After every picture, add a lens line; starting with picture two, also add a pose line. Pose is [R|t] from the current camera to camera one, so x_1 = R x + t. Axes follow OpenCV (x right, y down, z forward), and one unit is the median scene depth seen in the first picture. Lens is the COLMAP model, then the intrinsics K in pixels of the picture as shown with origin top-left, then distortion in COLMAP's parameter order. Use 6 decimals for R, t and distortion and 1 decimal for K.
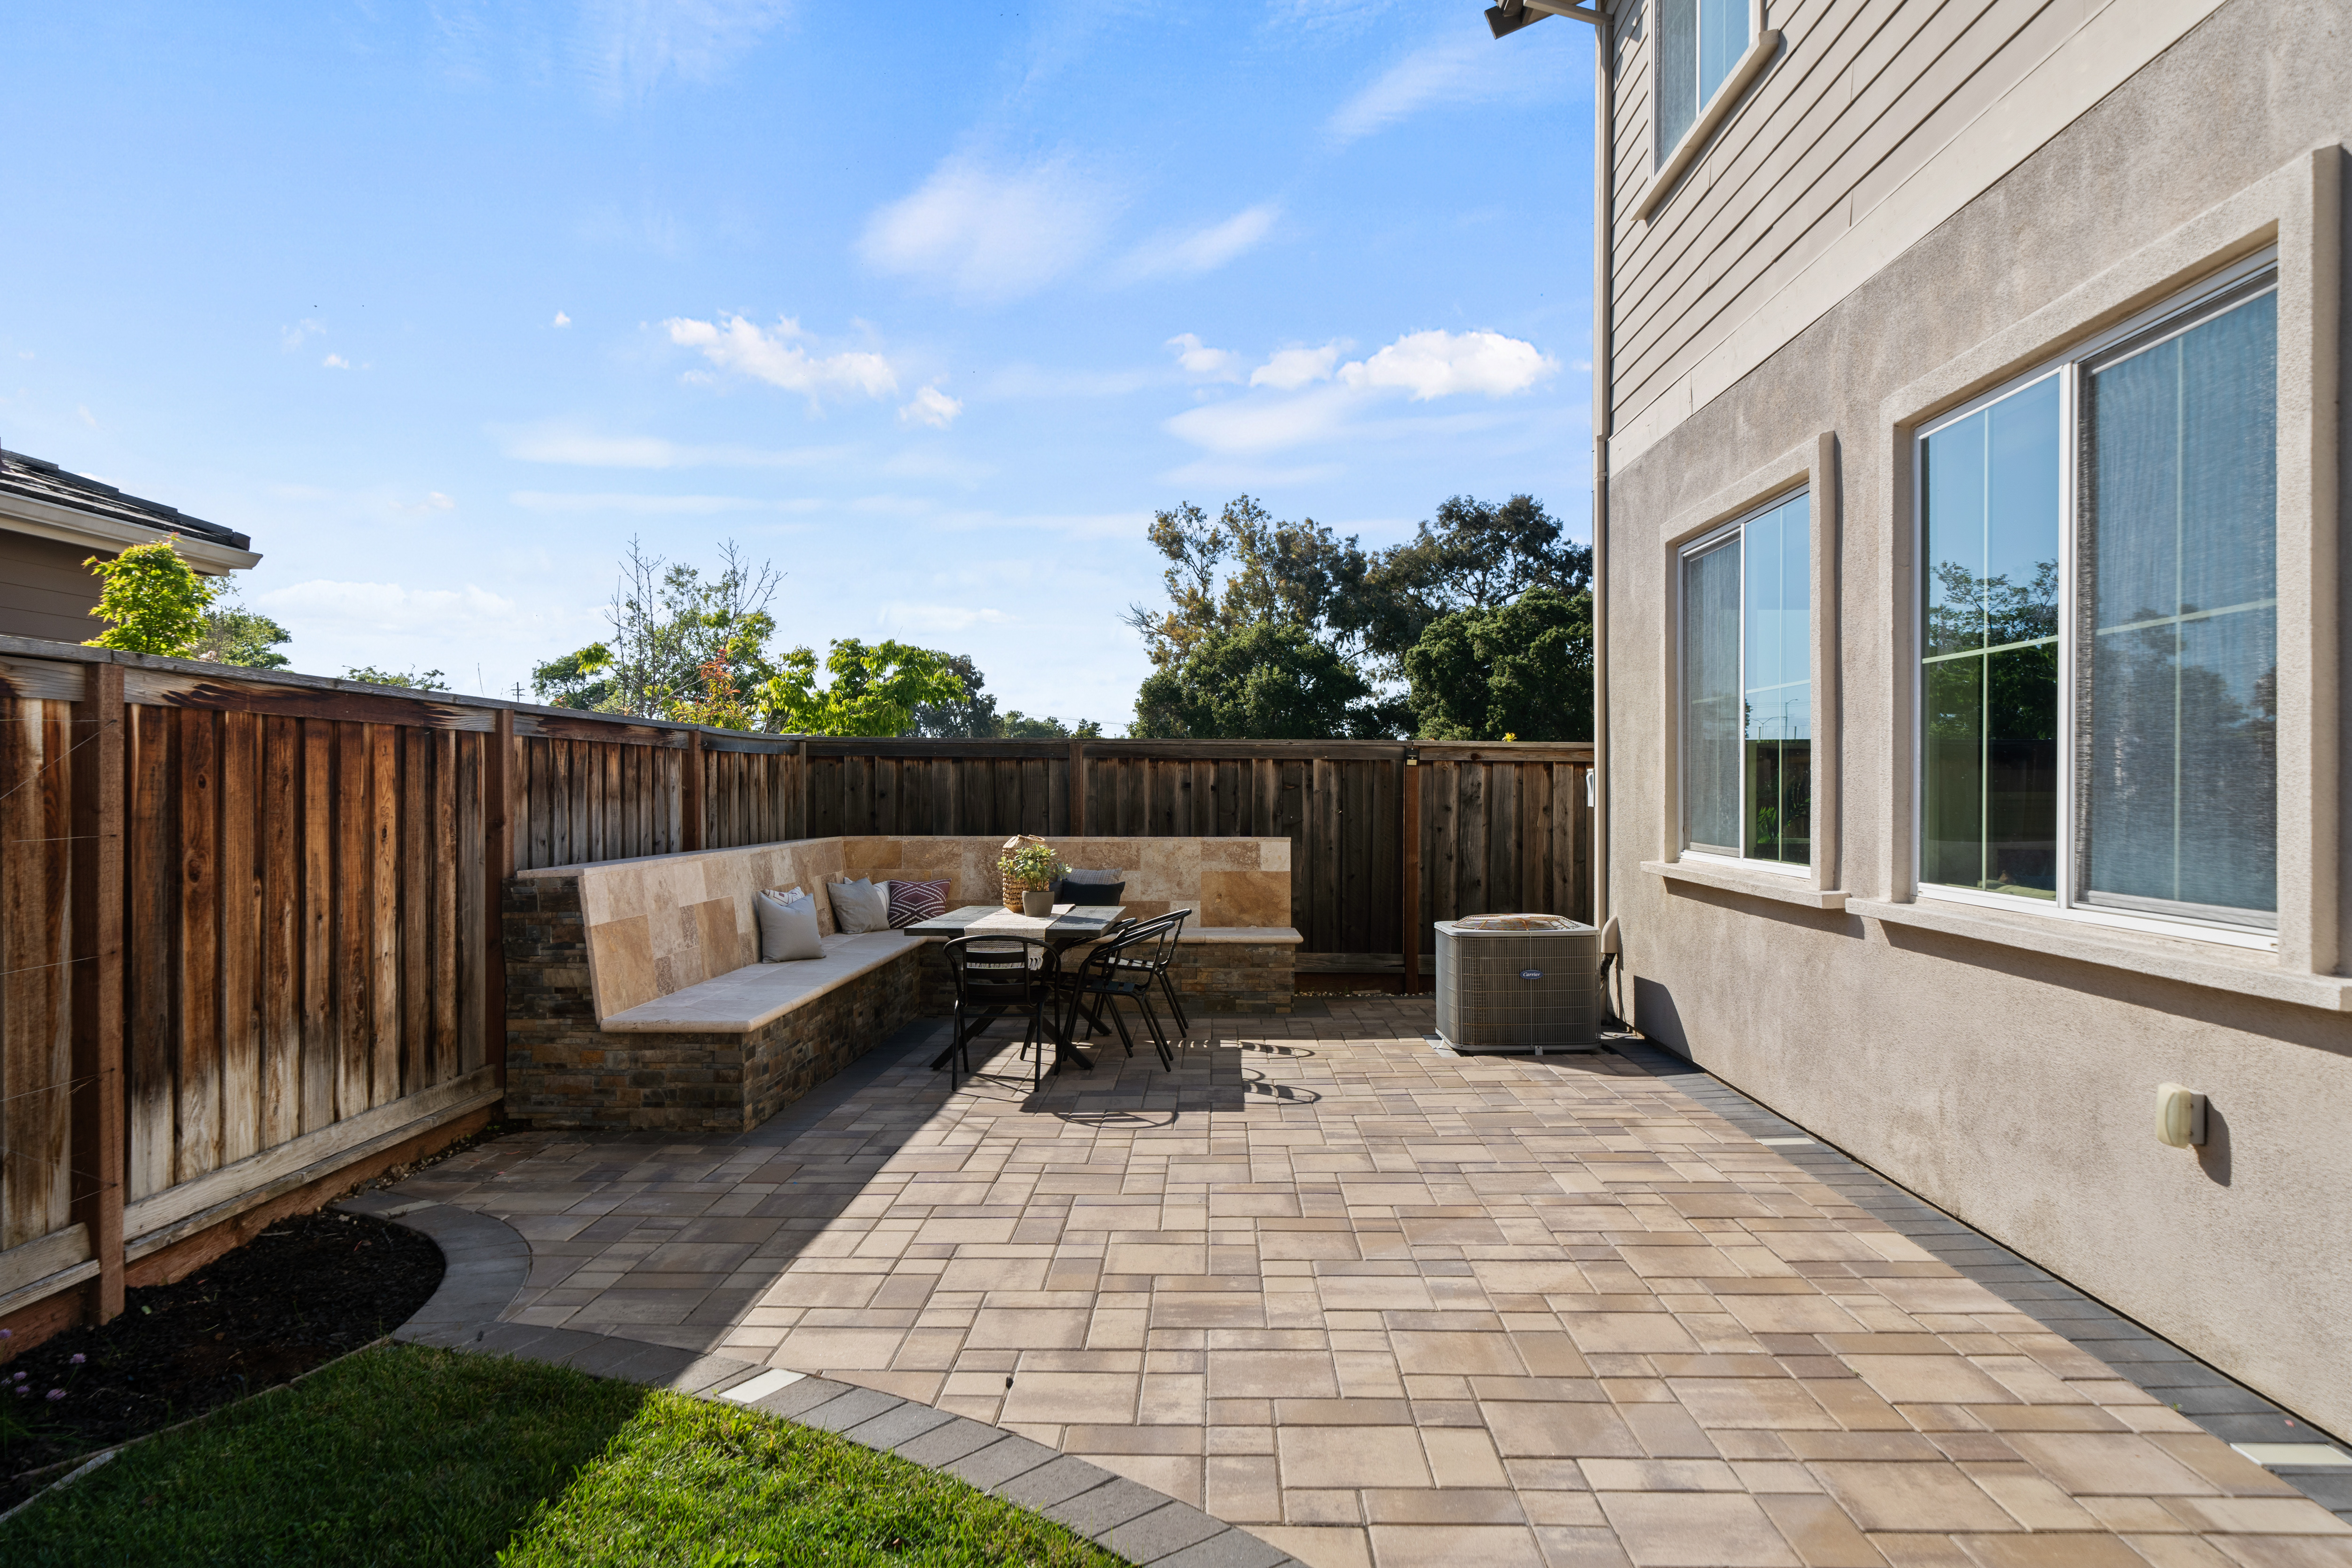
lens RADIAL K [[1572.2, 0, 1161.6], [0, 1572.2, 791.8], [0, 0, 1]] dist [0.003855, -0.001195]
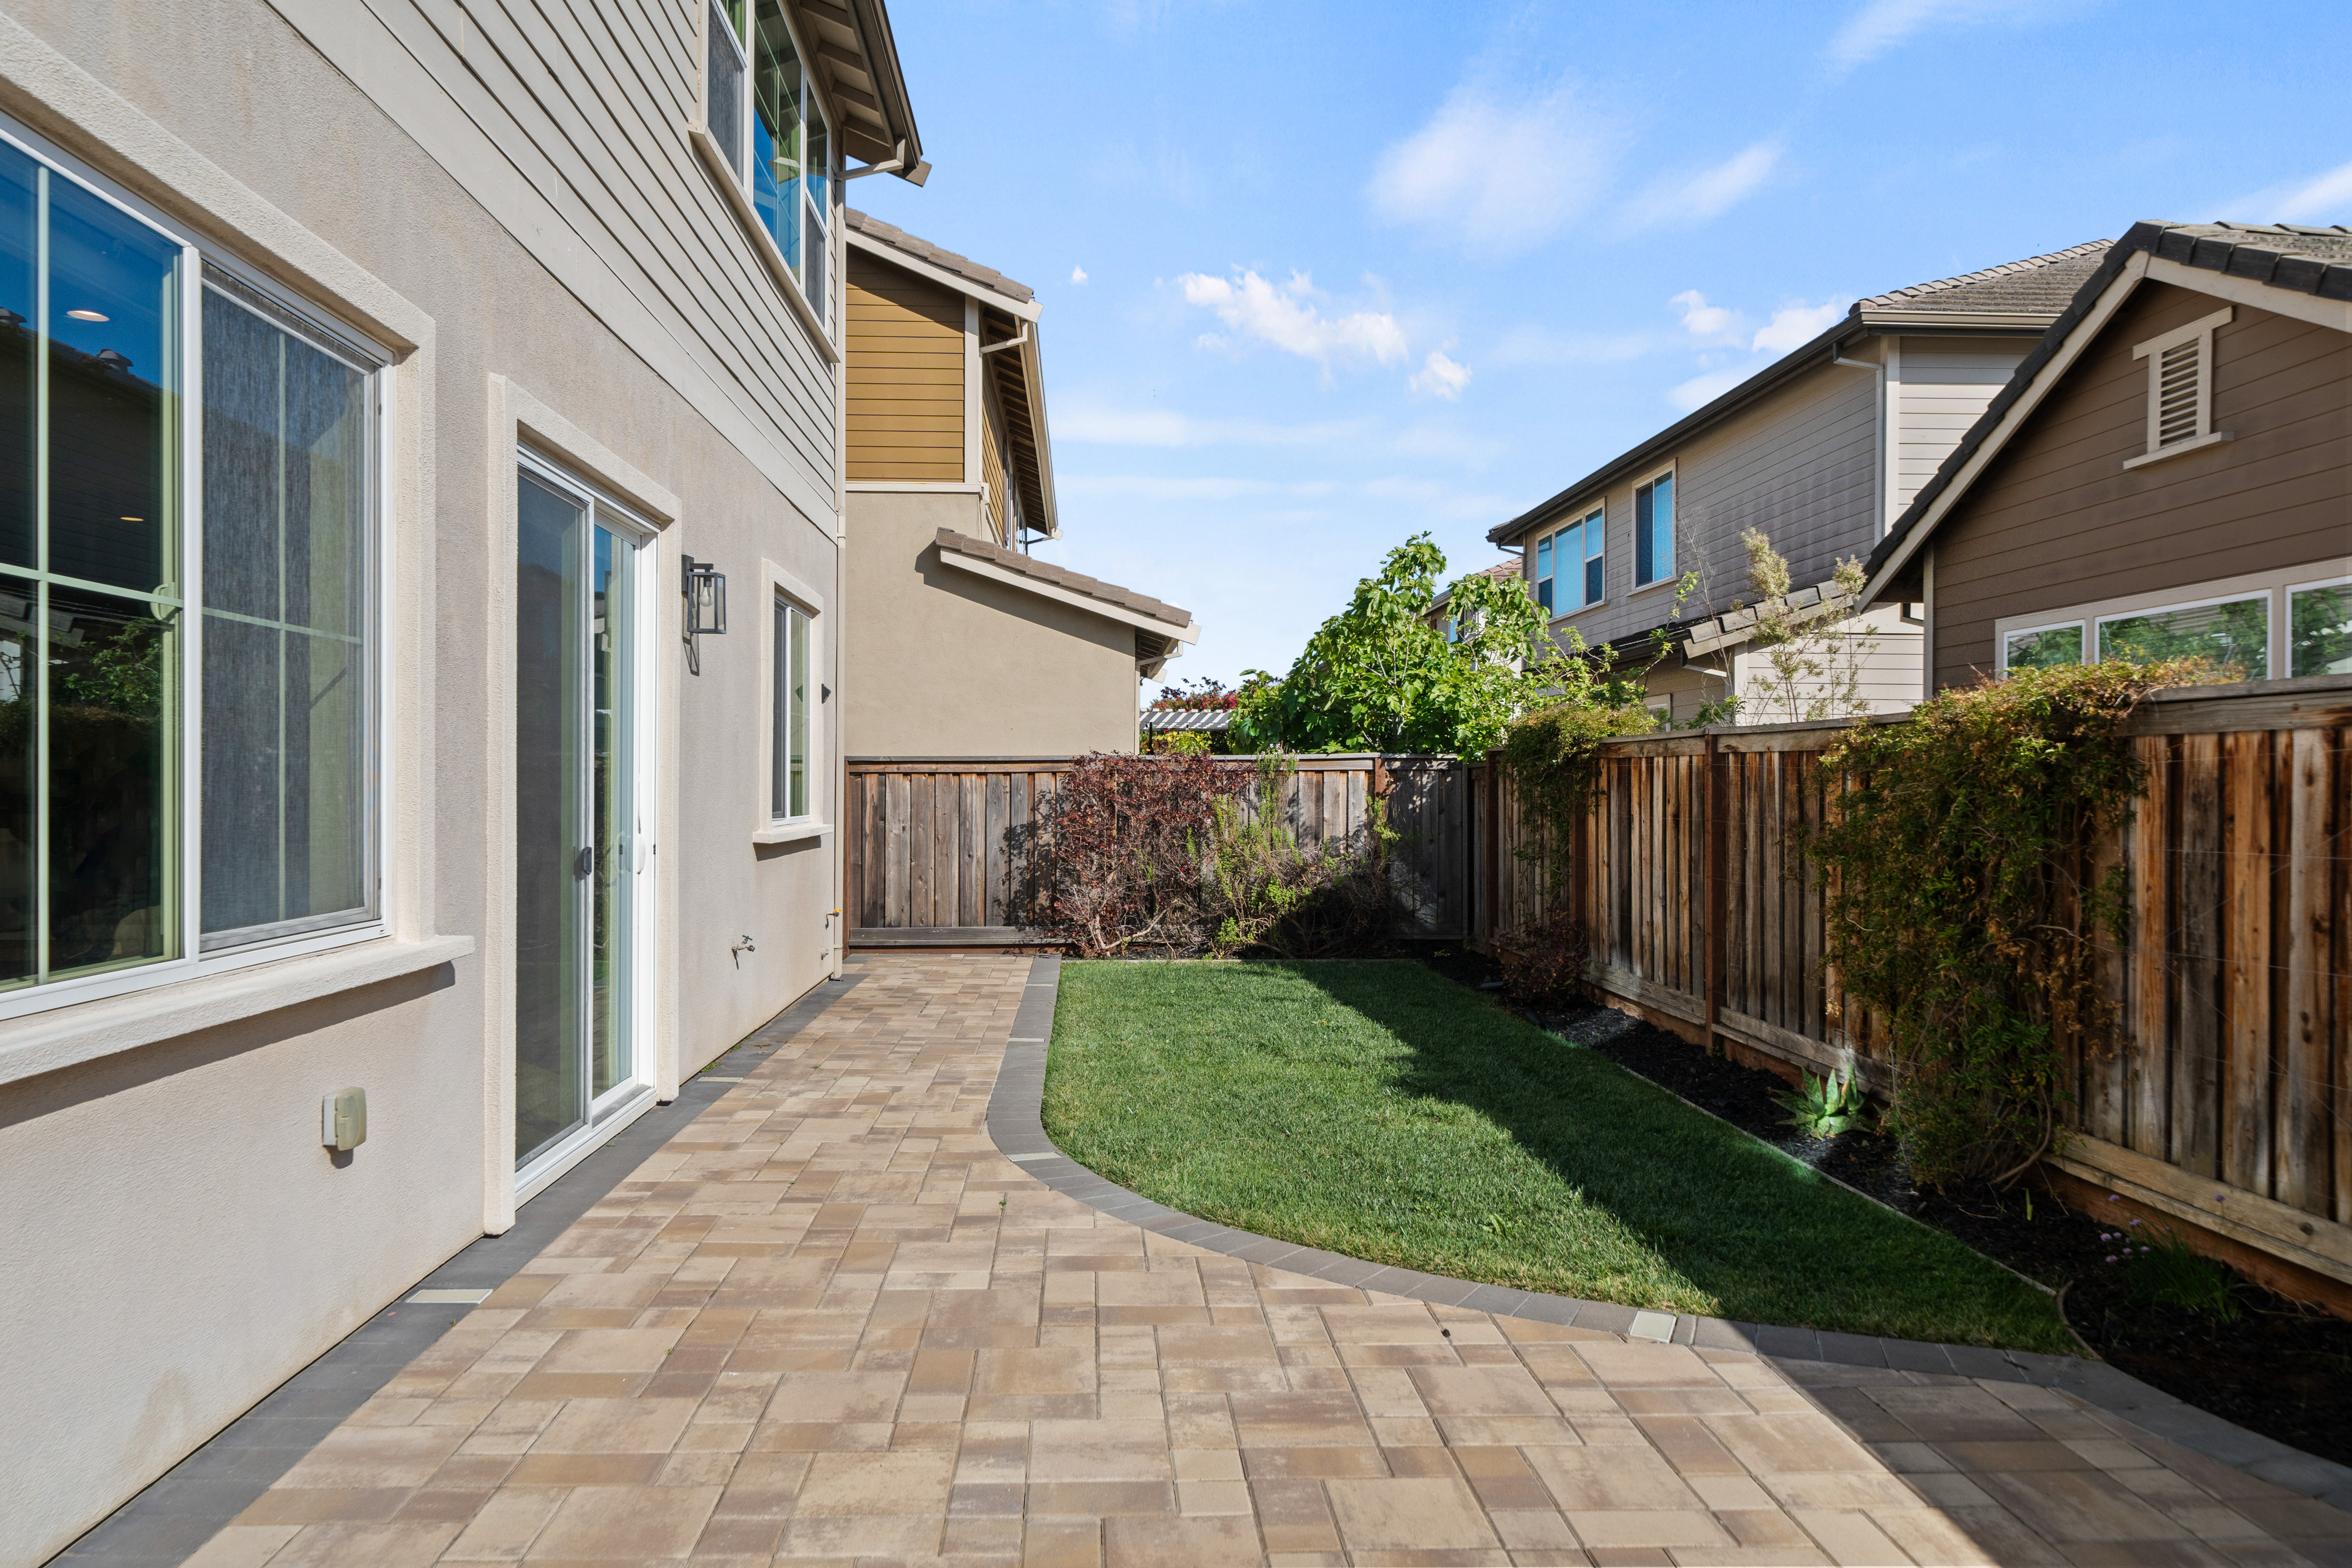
lens RADIAL K [[1572.2, 0, 1161.6], [0, 1572.2, 791.8], [0, 0, 1]] dist [0.003855, -0.001195]
pose [[-0.996515, -0.003509, -0.083341, 0.144650], [-0.004309, 0.999946, 0.009423, -0.015862], [0.083304, 0.009749, -0.996476, 1.513131]]
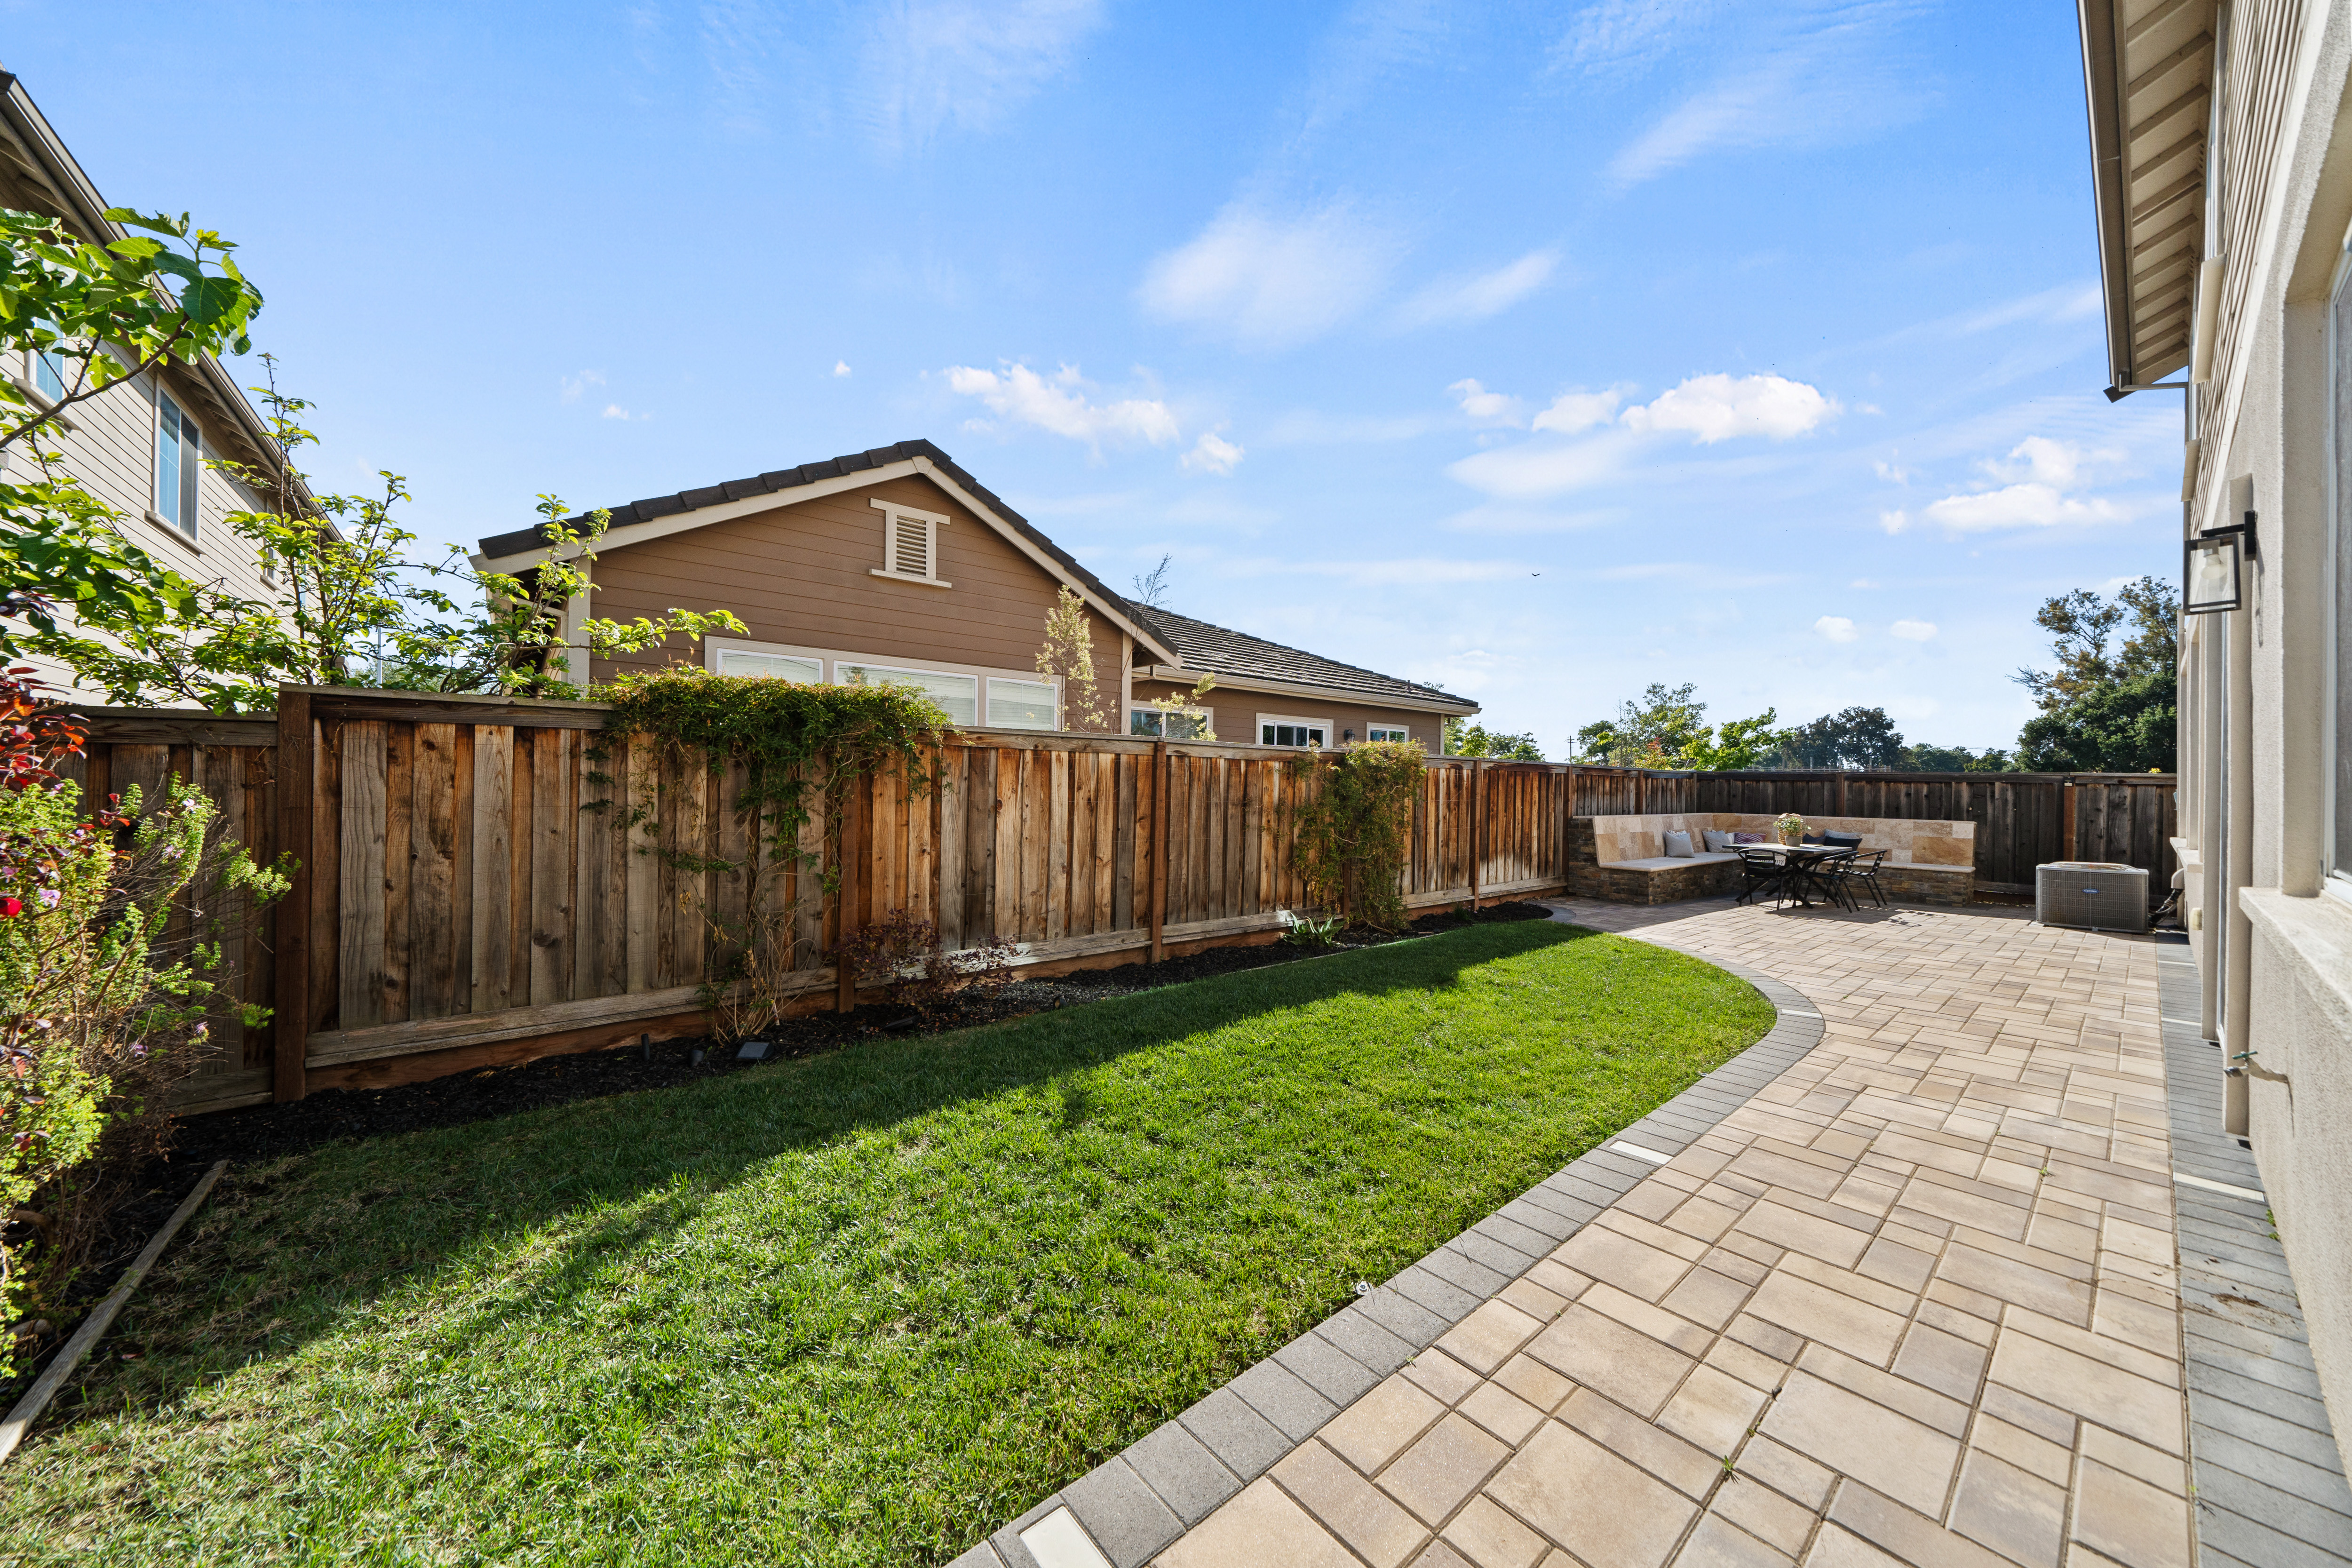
lens RADIAL K [[801.8, 0, 1166.2], [0, 801.8, 784.9], [0, 0, 1]] dist [-0.000539, -0.003794]
pose [[0.656478, 0.011069, -0.754264, 0.367311], [-0.017884, 0.999840, -0.000892, 0.003804], [0.754133, 0.014075, 0.656571, -0.924507]]
